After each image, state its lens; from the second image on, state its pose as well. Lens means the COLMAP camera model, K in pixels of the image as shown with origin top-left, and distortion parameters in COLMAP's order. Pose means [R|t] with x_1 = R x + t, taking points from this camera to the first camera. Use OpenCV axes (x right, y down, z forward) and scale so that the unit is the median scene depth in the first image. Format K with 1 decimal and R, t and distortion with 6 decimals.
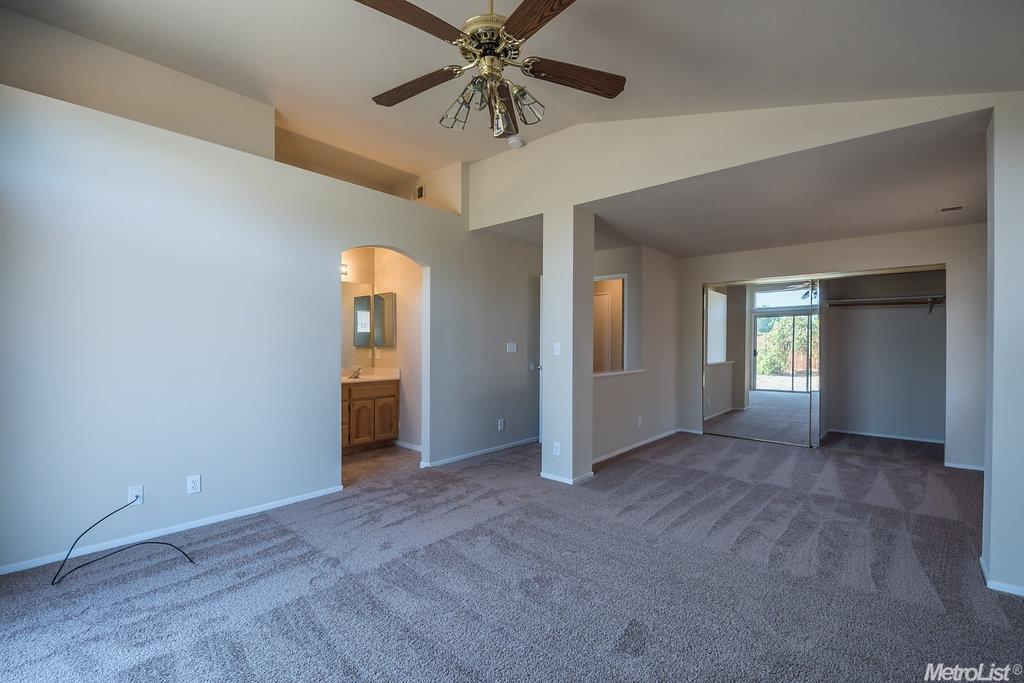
lens RADIAL K [[448.6, 0, 510.0], [0, 448.6, 341.4], [0, 0, 1]] dist [-0.009876, -0.004492]
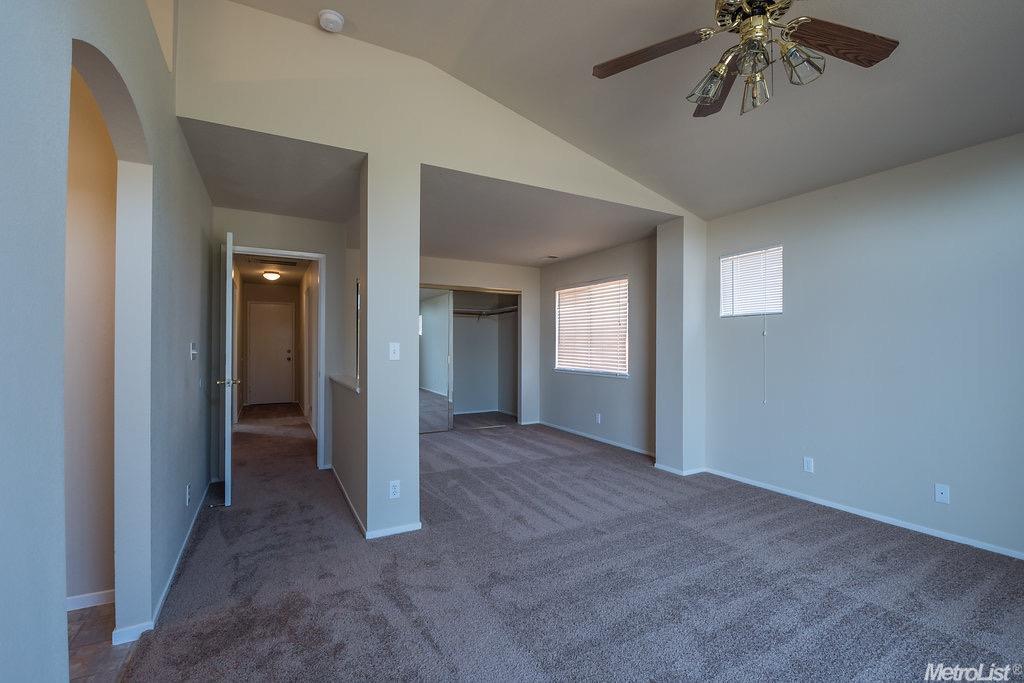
lens RADIAL K [[448.6, 0, 510.2], [0, 448.6, 342.1], [0, 0, 1]] dist [-0.009876, -0.004492]
pose [[0.331863, 0.000998, 0.943327, -0.483333], [-0.004065, 0.999992, 0.000372, 0.001124], [-0.943319, -0.003958, 0.331864, 0.551747]]
